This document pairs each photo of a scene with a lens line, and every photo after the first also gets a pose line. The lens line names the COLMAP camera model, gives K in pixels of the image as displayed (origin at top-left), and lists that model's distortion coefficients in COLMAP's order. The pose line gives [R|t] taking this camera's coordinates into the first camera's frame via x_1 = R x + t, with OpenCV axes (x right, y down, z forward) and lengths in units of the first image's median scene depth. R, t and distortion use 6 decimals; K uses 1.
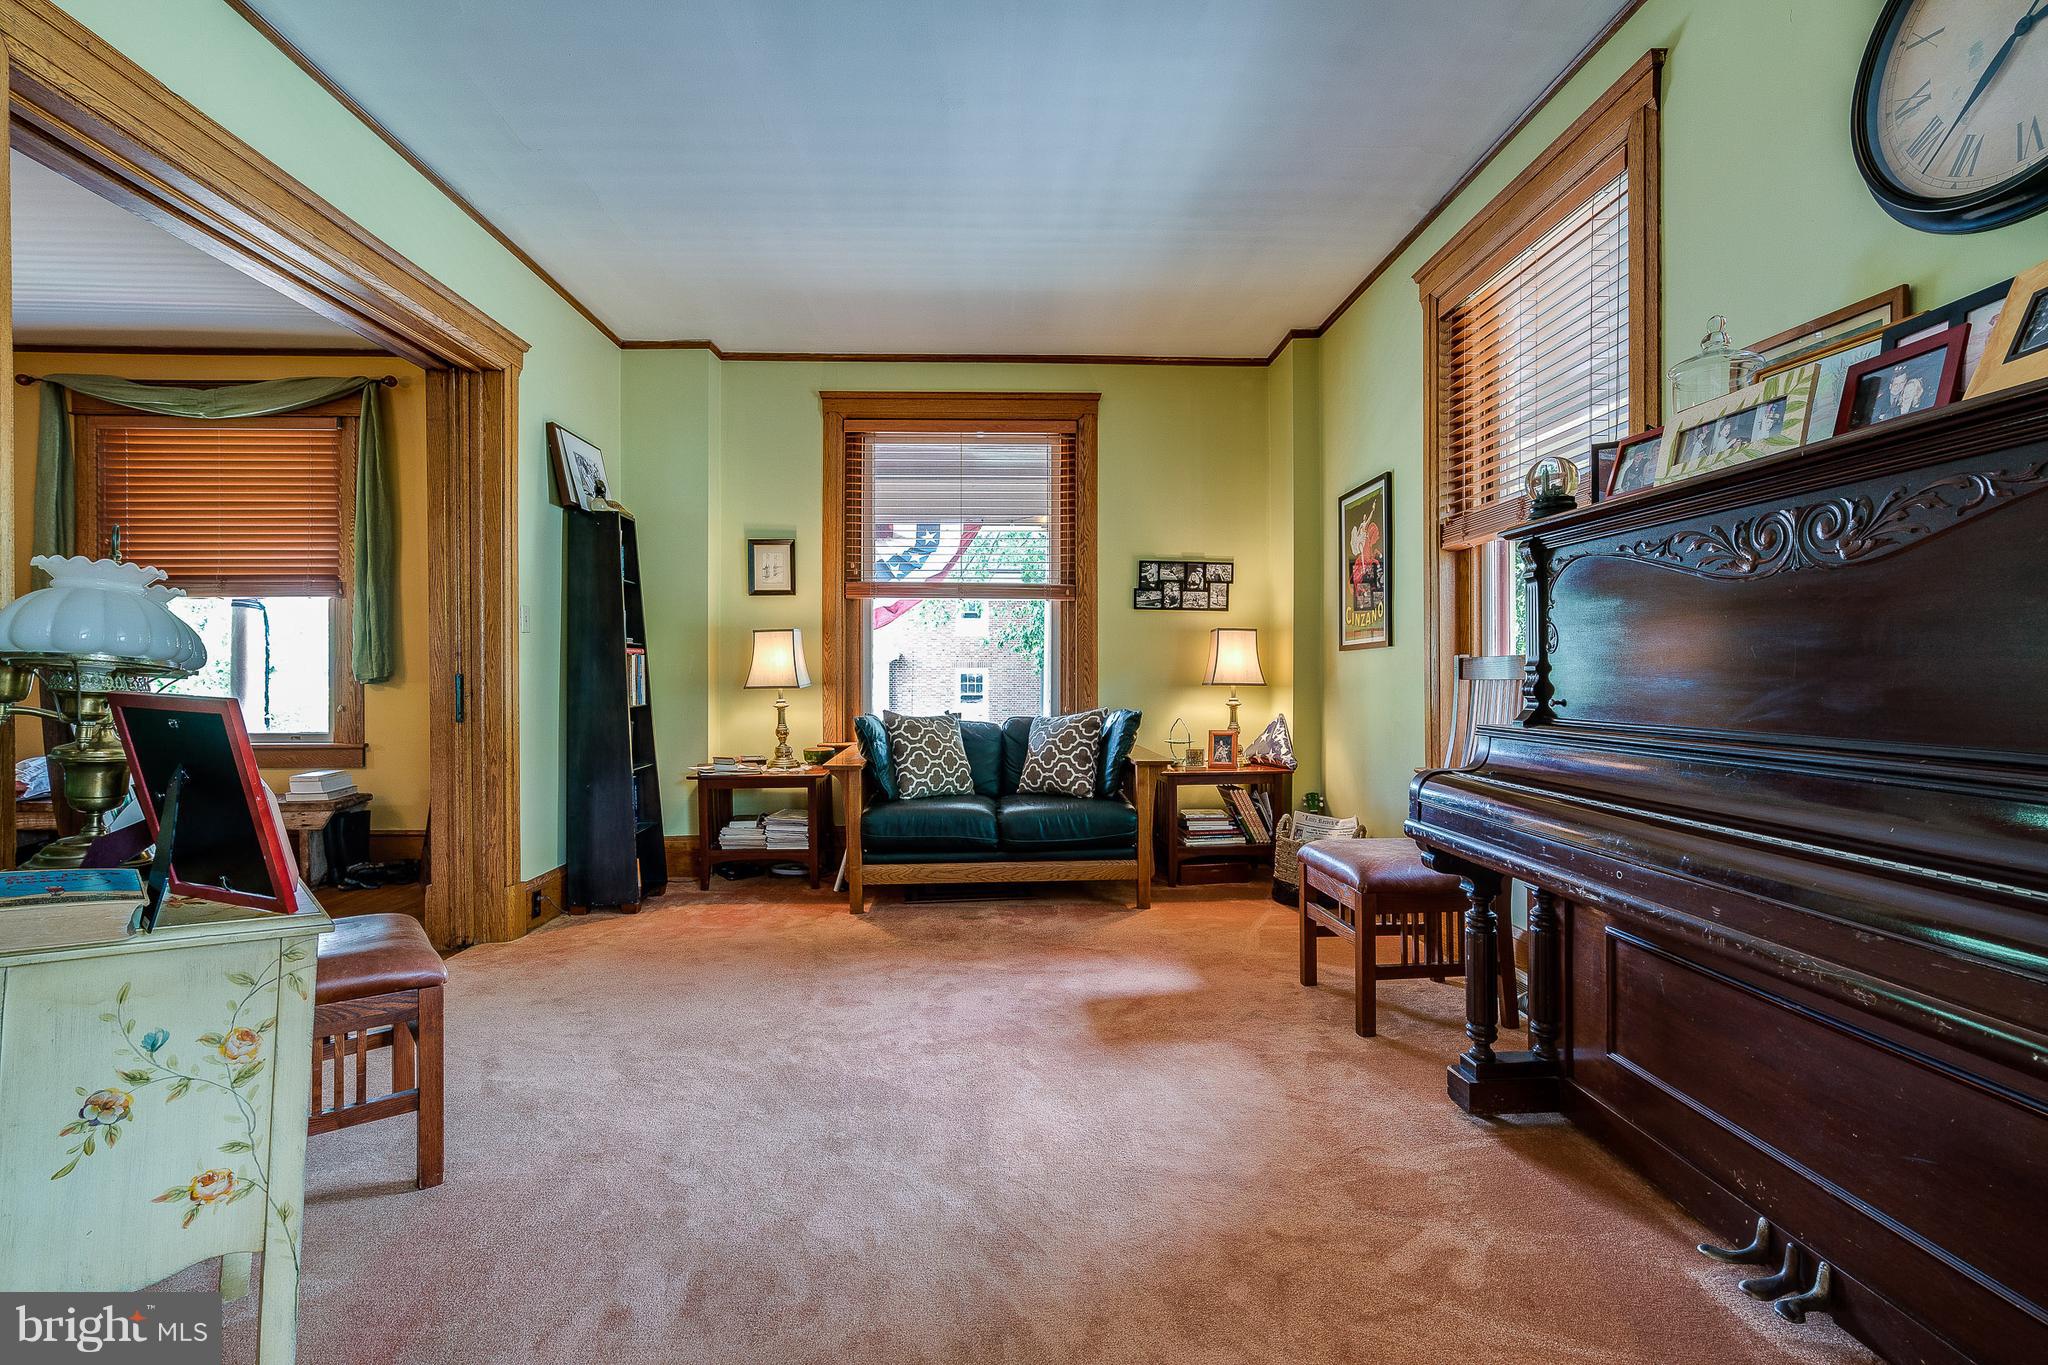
lens RADIAL K [[921.0, 0, 1033.0], [0, 921.0, 685.2], [0, 0, 1]] dist [-0.003003, -0.000476]
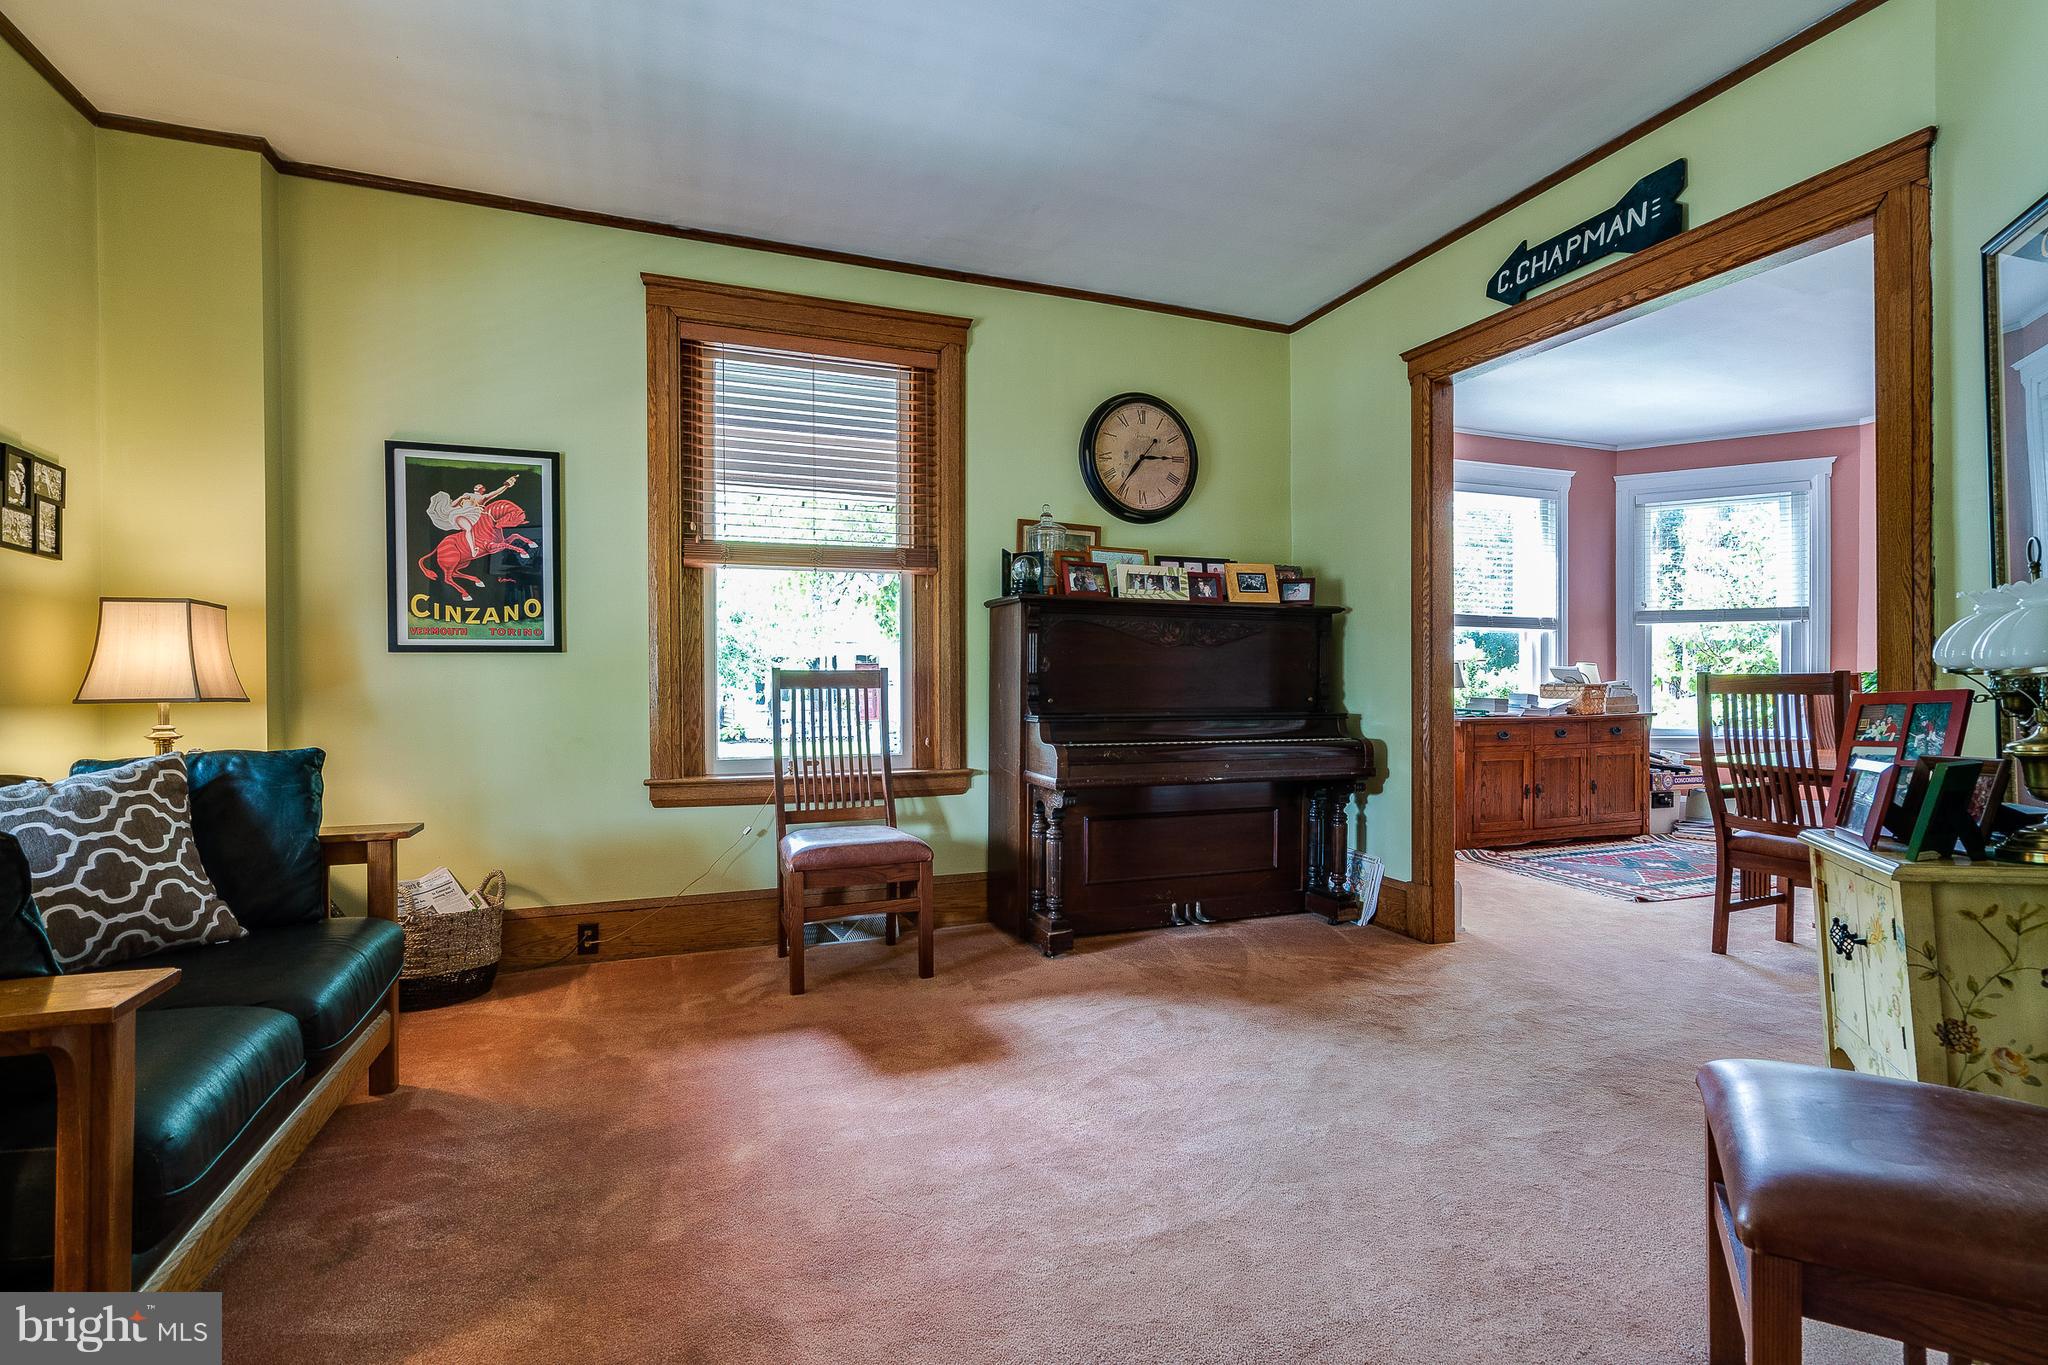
lens RADIAL K [[921.0, 0, 1033.0], [0, 921.0, 685.2], [0, 0, 1]] dist [-0.003003, -0.000476]
pose [[-0.306176, 0.007802, 0.951943, -0.692962], [0.008971, 0.999946, -0.005310, -0.003387], [-0.951933, 0.006914, -0.306229, 0.998532]]
